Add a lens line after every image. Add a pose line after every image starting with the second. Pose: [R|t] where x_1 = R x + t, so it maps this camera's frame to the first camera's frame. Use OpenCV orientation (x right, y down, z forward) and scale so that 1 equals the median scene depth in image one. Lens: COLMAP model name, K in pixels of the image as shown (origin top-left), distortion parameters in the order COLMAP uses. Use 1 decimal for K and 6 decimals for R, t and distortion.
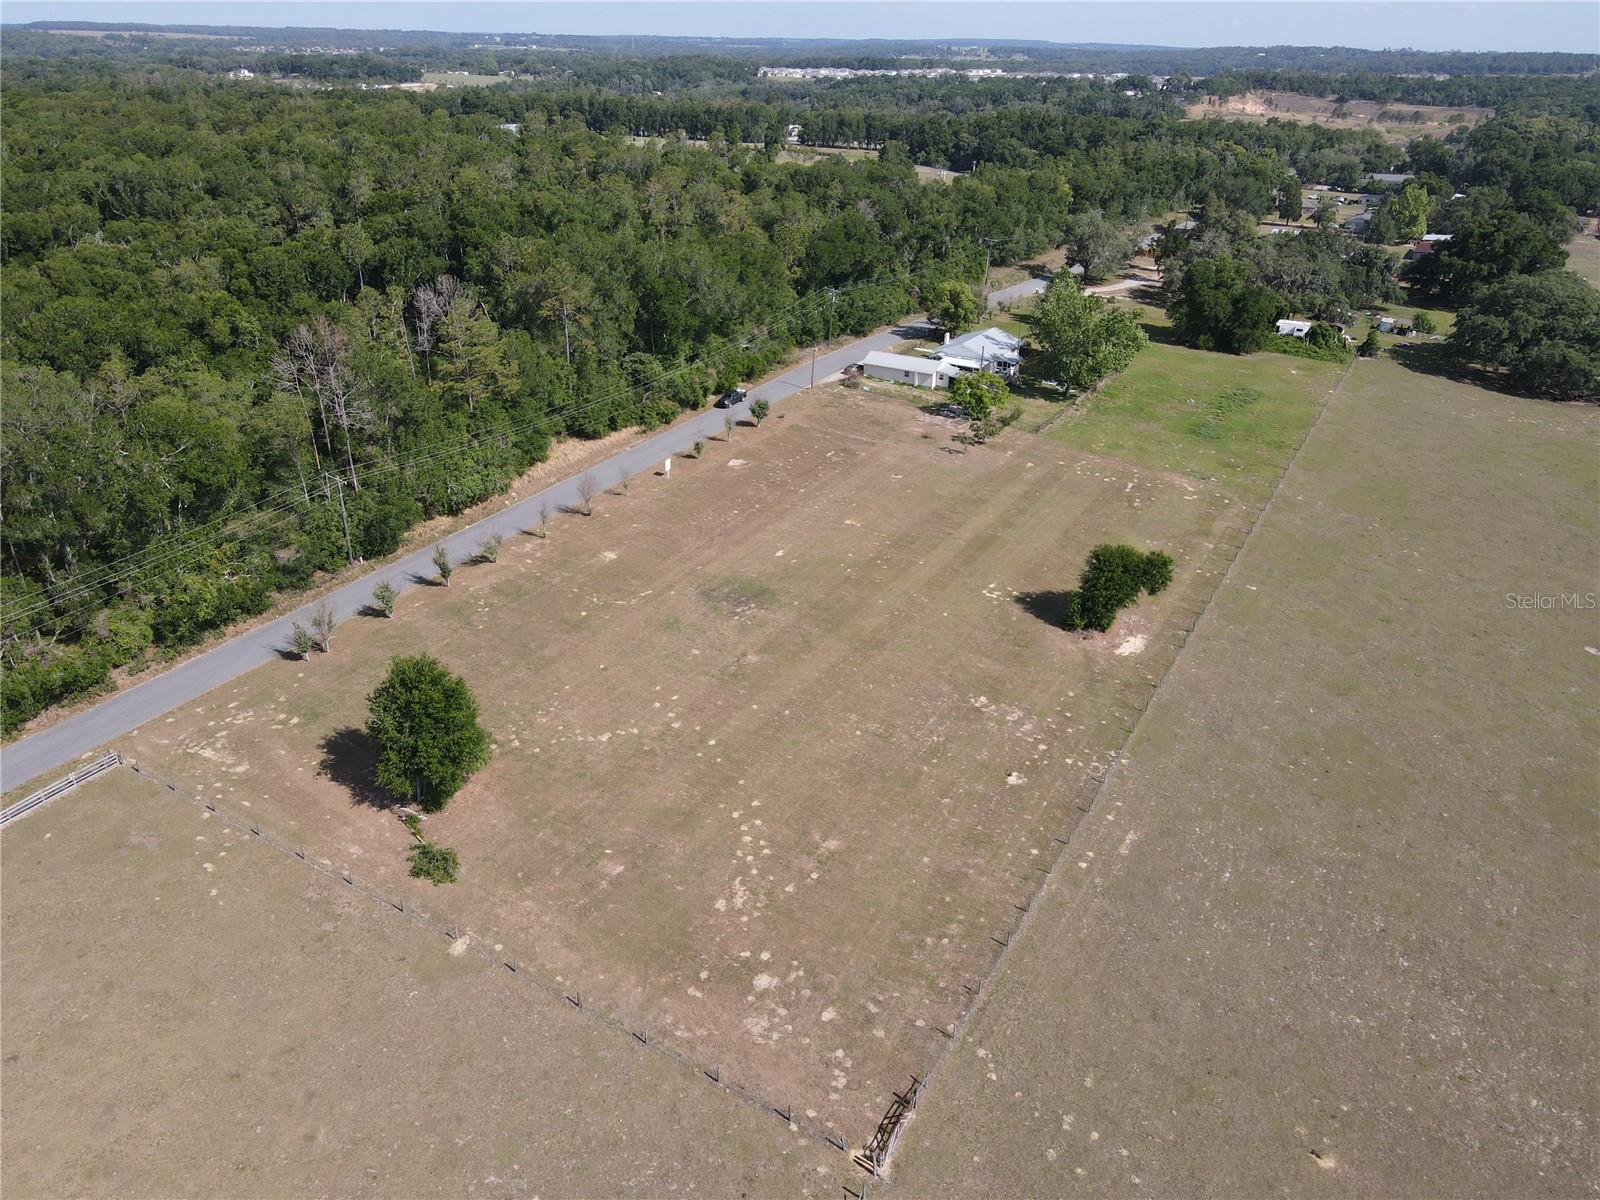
lens RADIAL K [[1180.5, 0, 790.2], [0, 1180.5, 595.2], [0, 0, 1]] dist [0.001170, 0.019820]
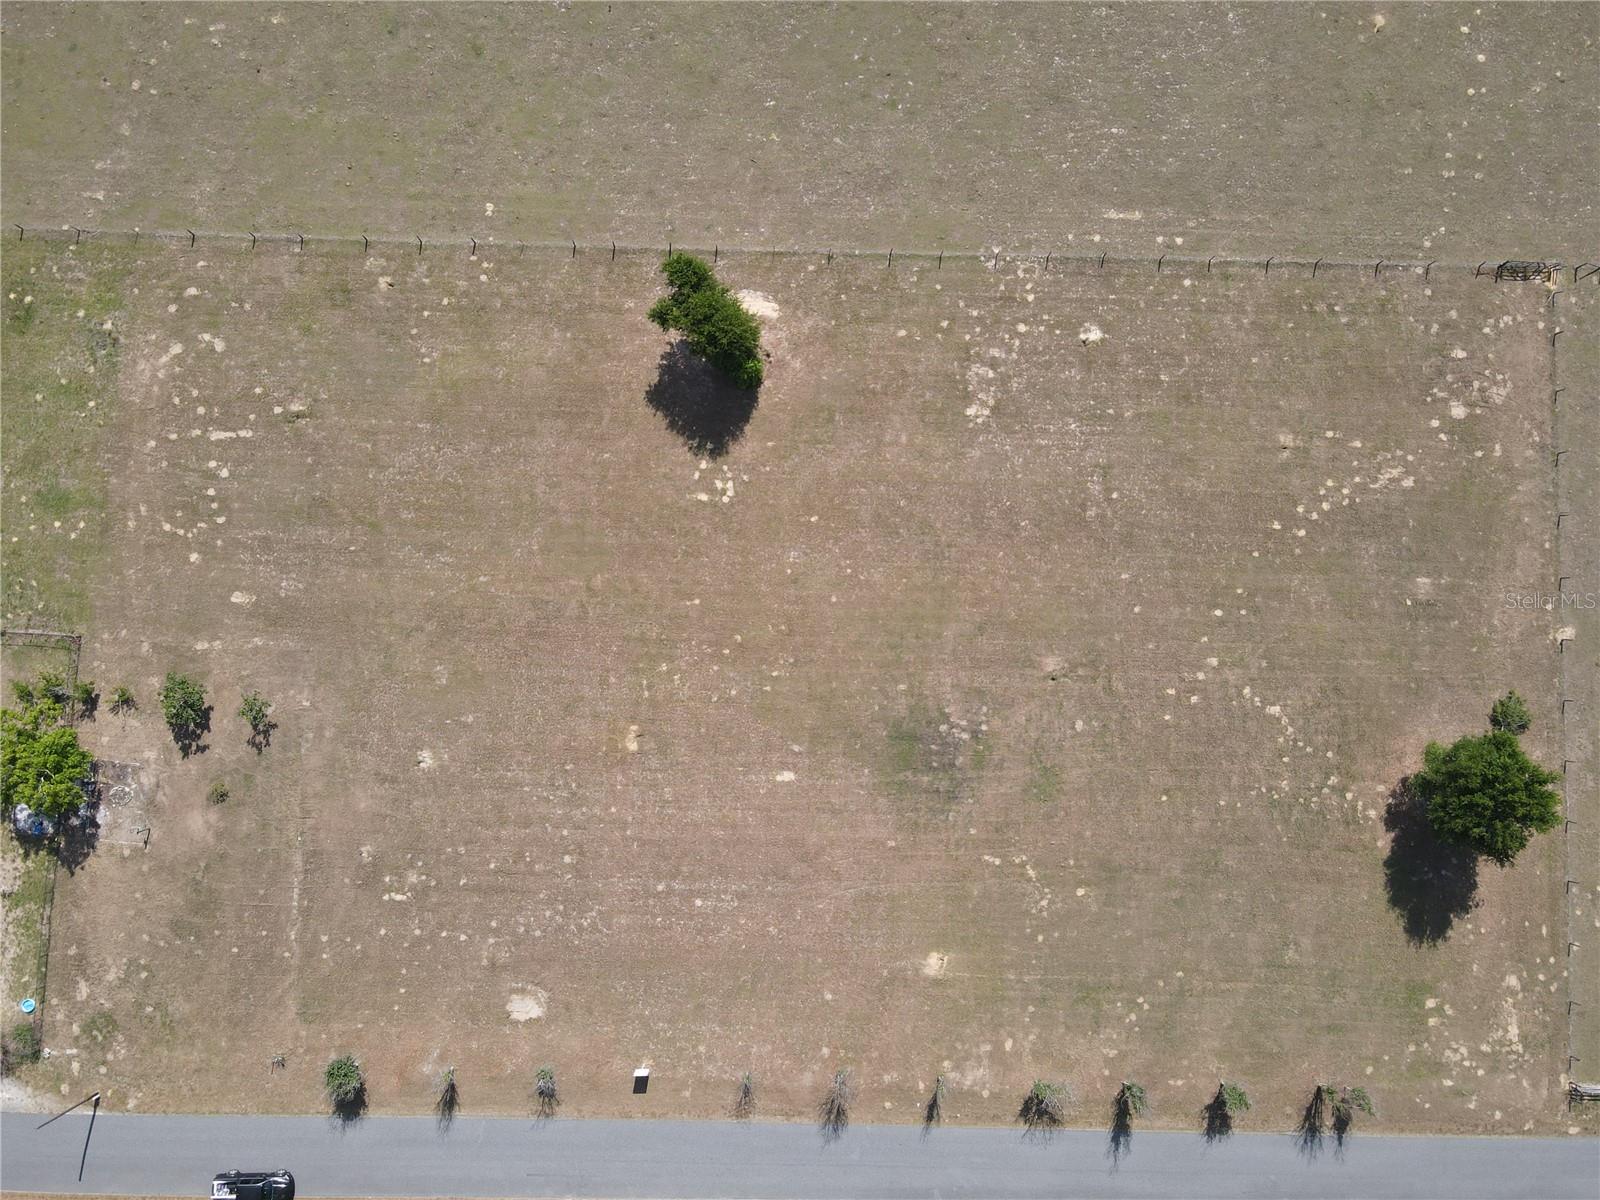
lens RADIAL K [[1180.5, 0, 801.8], [0, 1180.5, 605.5], [0, 0, 1]] dist [0.001170, 0.019820]
pose [[-0.480398, -0.877037, 0.004853, 0.090834], [0.374011, -0.199854, 0.905635, -0.808739], [-0.793305, 0.436880, 0.424031, 0.786022]]
